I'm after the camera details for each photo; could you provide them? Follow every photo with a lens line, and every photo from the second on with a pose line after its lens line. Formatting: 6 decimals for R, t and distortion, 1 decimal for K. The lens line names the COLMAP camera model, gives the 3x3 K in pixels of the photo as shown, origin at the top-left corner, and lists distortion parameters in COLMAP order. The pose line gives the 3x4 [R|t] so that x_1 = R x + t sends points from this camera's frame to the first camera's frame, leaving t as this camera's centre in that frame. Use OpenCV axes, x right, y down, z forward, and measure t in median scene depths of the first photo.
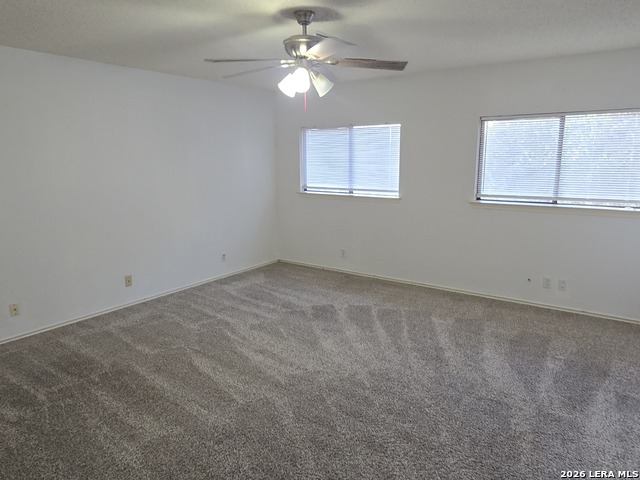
lens RADIAL K [[427.8, 0, 320.0], [0, 427.8, 240.0], [0, 0, 1]] dist [-0.005242, 0.001006]
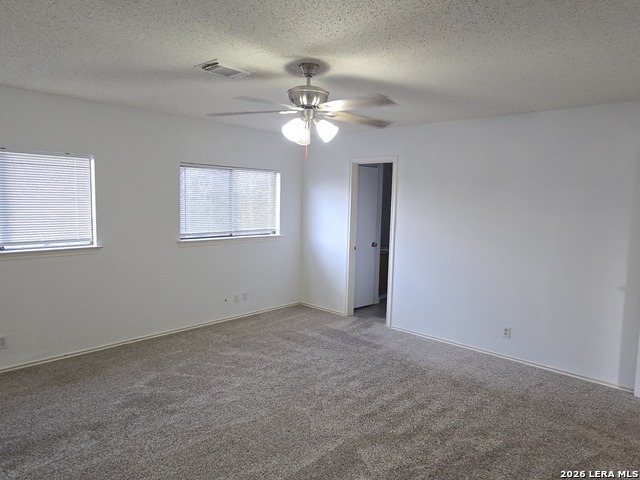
lens RADIAL K [[447.6, 0, 320.0], [0, 447.6, 240.0], [0, 0, 1]] dist [0.003677, 0.001311]
pose [[0.174667, -0.078463, 0.981496, -0.732451], [0.176116, 0.983234, 0.047260, -0.090796], [-0.968749, 0.164602, 0.185557, 0.493147]]
